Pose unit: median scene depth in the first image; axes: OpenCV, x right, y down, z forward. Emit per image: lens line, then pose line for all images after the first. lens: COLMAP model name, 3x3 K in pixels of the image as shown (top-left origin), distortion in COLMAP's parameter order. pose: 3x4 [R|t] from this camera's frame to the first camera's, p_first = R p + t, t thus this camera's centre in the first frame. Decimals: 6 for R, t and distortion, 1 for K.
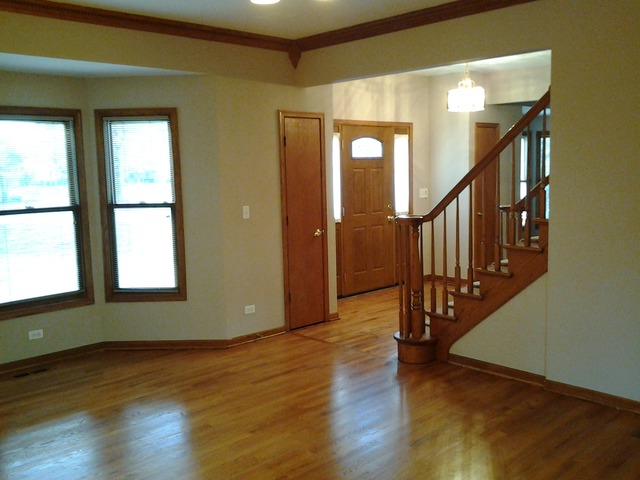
lens RADIAL K [[632.6, 0, 320.1], [0, 632.6, 237.5], [0, 0, 1]] dist [0.030535, 0.000000]
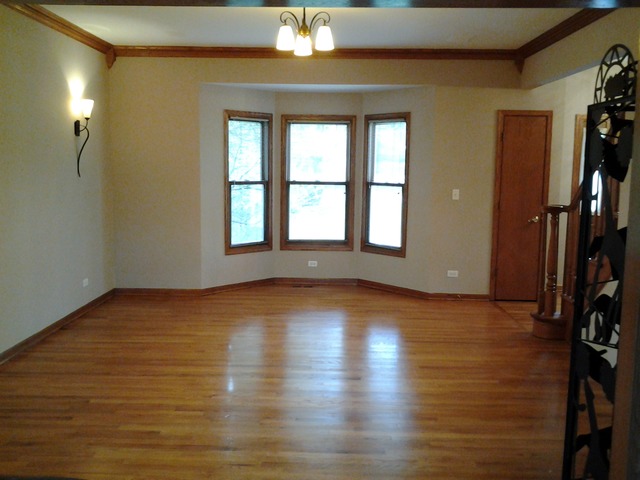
lens RADIAL K [[632.6, 0, 322.3], [0, 632.6, 240.9], [0, 0, 1]] dist [0.030535, 0.000000]
pose [[0.699173, 0.116140, -0.705456, 0.602542], [-0.108062, 0.992548, 0.056305, 0.008772], [0.706739, 0.036866, 0.706513, -0.058539]]
